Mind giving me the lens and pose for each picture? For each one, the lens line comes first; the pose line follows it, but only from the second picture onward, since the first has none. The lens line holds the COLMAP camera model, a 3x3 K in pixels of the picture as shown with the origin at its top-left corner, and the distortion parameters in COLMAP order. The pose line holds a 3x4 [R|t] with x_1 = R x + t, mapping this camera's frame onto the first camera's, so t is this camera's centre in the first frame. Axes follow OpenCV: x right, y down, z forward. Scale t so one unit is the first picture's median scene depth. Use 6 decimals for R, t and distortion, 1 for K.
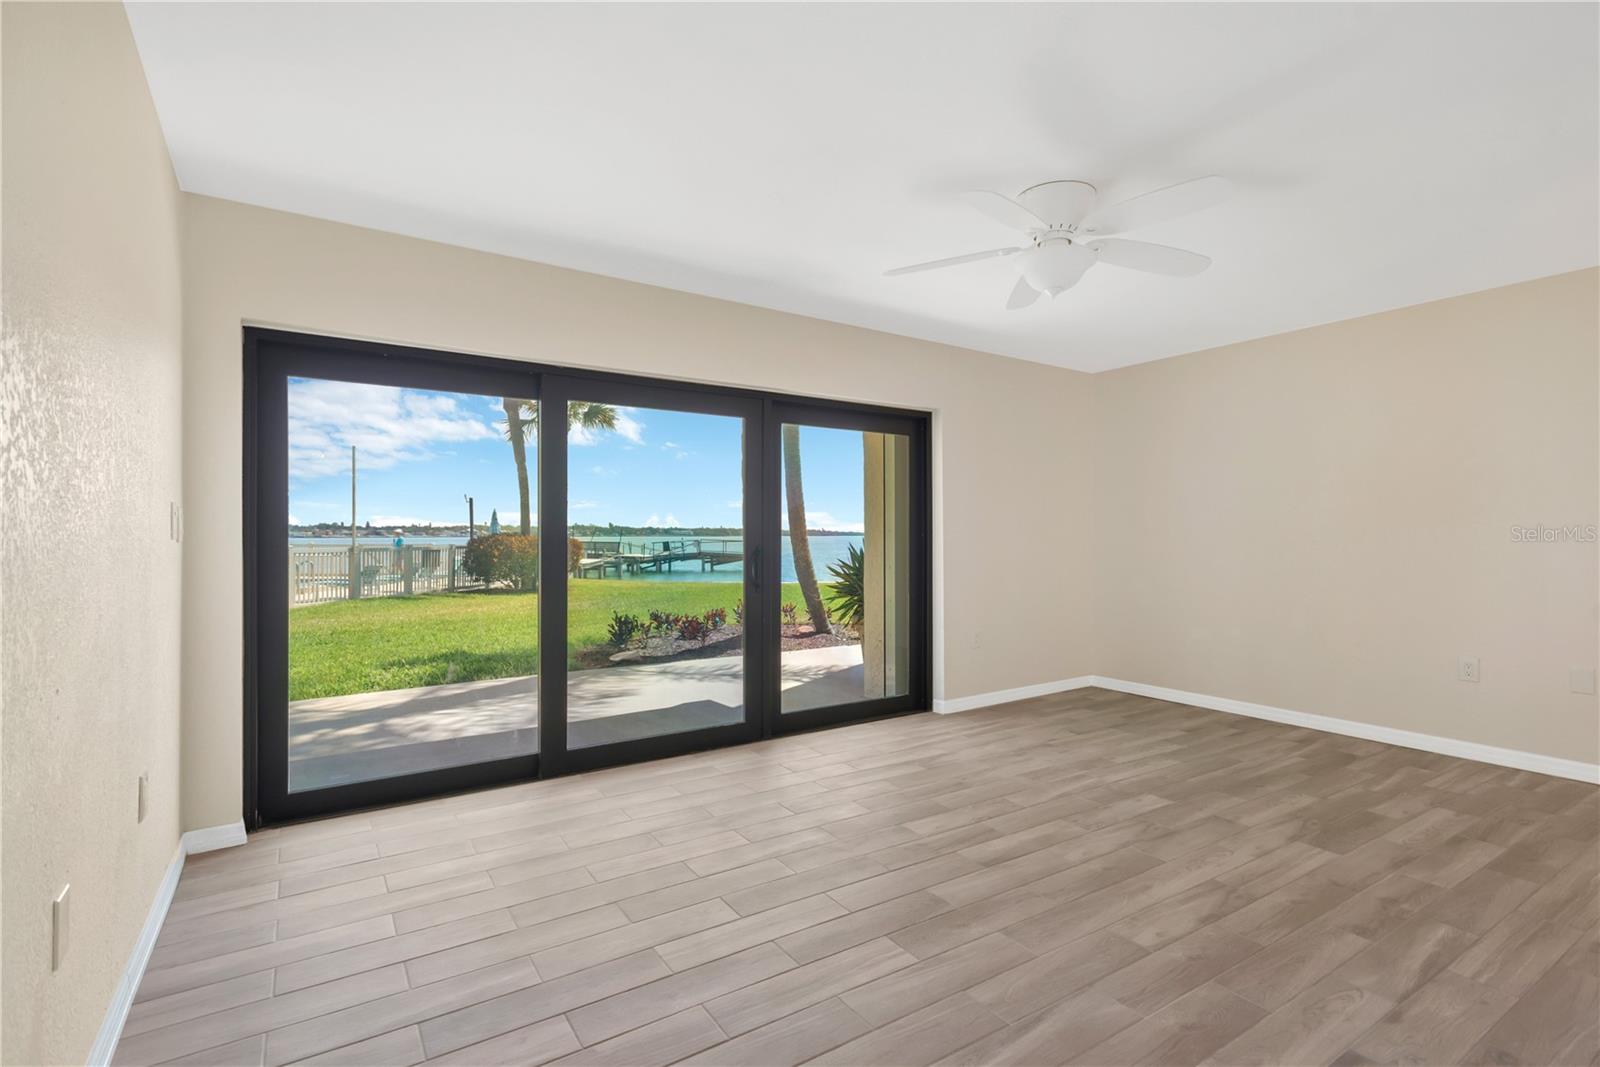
lens RADIAL K [[756.4, 0, 802.2], [0, 756.4, 528.6], [0, 0, 1]] dist [0.023732, -0.009296]
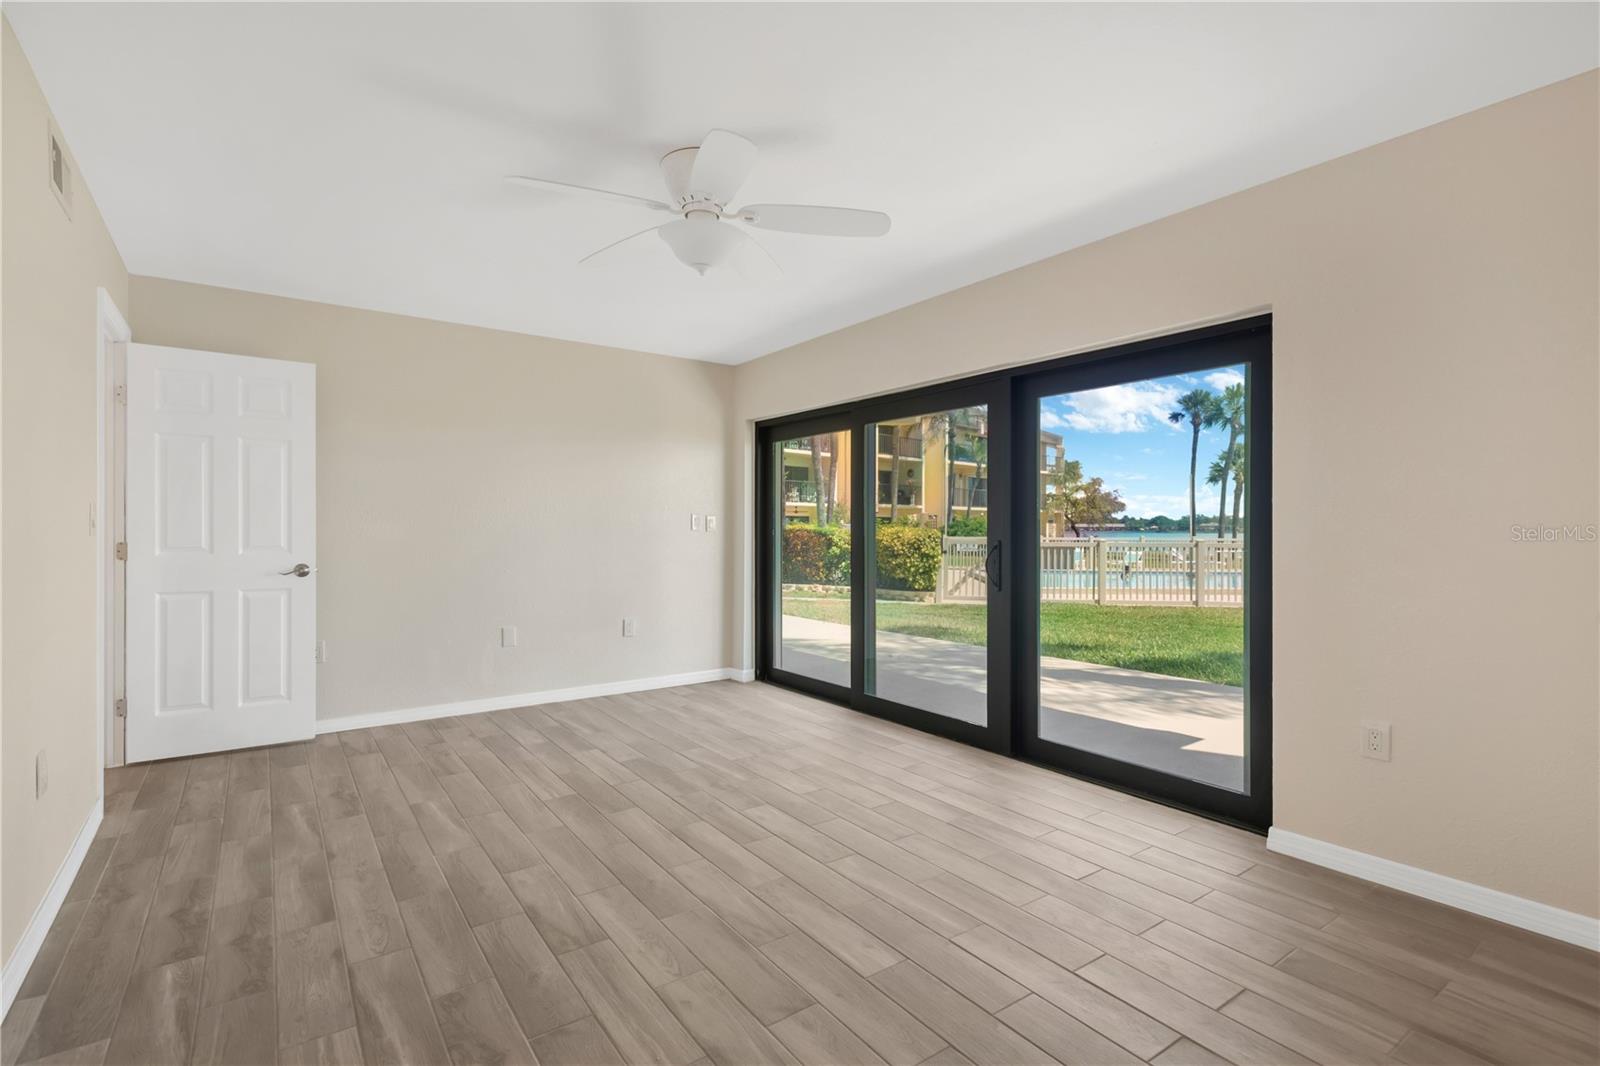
lens RADIAL K [[756.4, 0, 800.0], [0, 756.4, 533.9], [0, 0, 1]] dist [0.023732, -0.009296]
pose [[0.031772, 0.009380, -0.999451, 1.246503], [0.006180, 0.999935, 0.009581, 0.005956], [0.999476, -0.006481, 0.031712, 1.072331]]
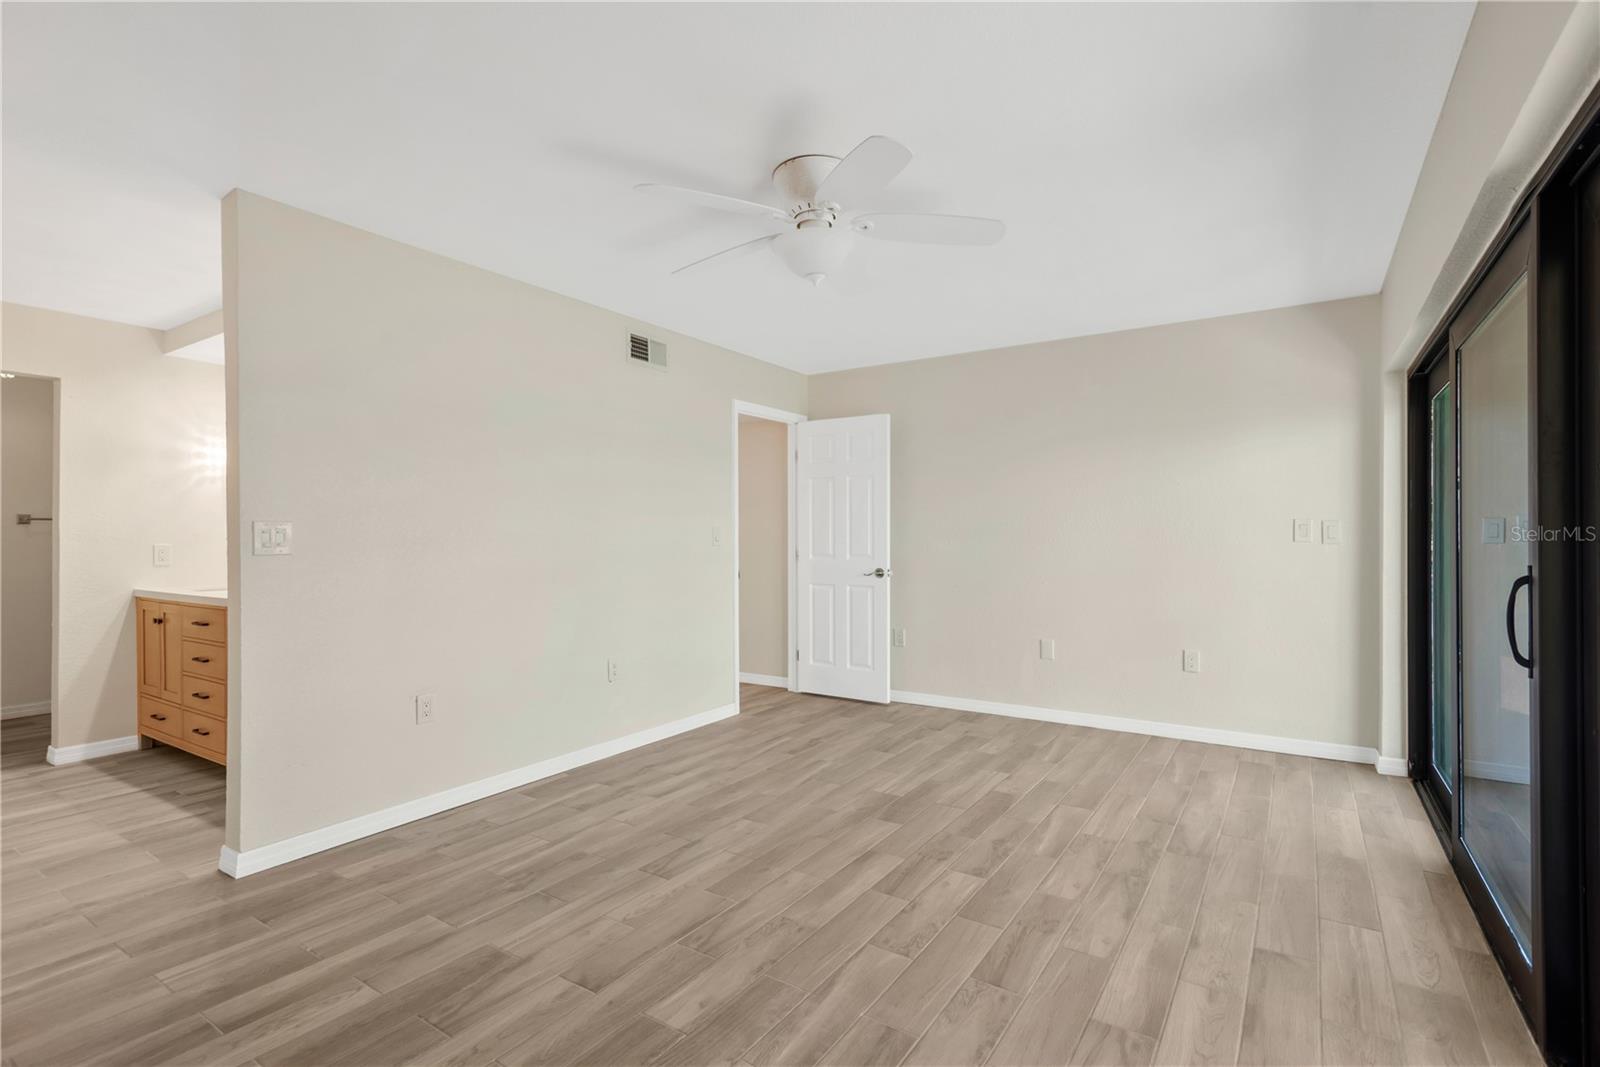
lens RADIAL K [[756.4, 0, 795.6], [0, 756.4, 542.3], [0, 0, 1]] dist [0.023732, -0.009296]
pose [[-0.924537, 0.004765, -0.381064, 0.691087], [0.006306, 0.999976, -0.002795, 0.012228], [0.381041, -0.004987, -0.924545, 1.809765]]
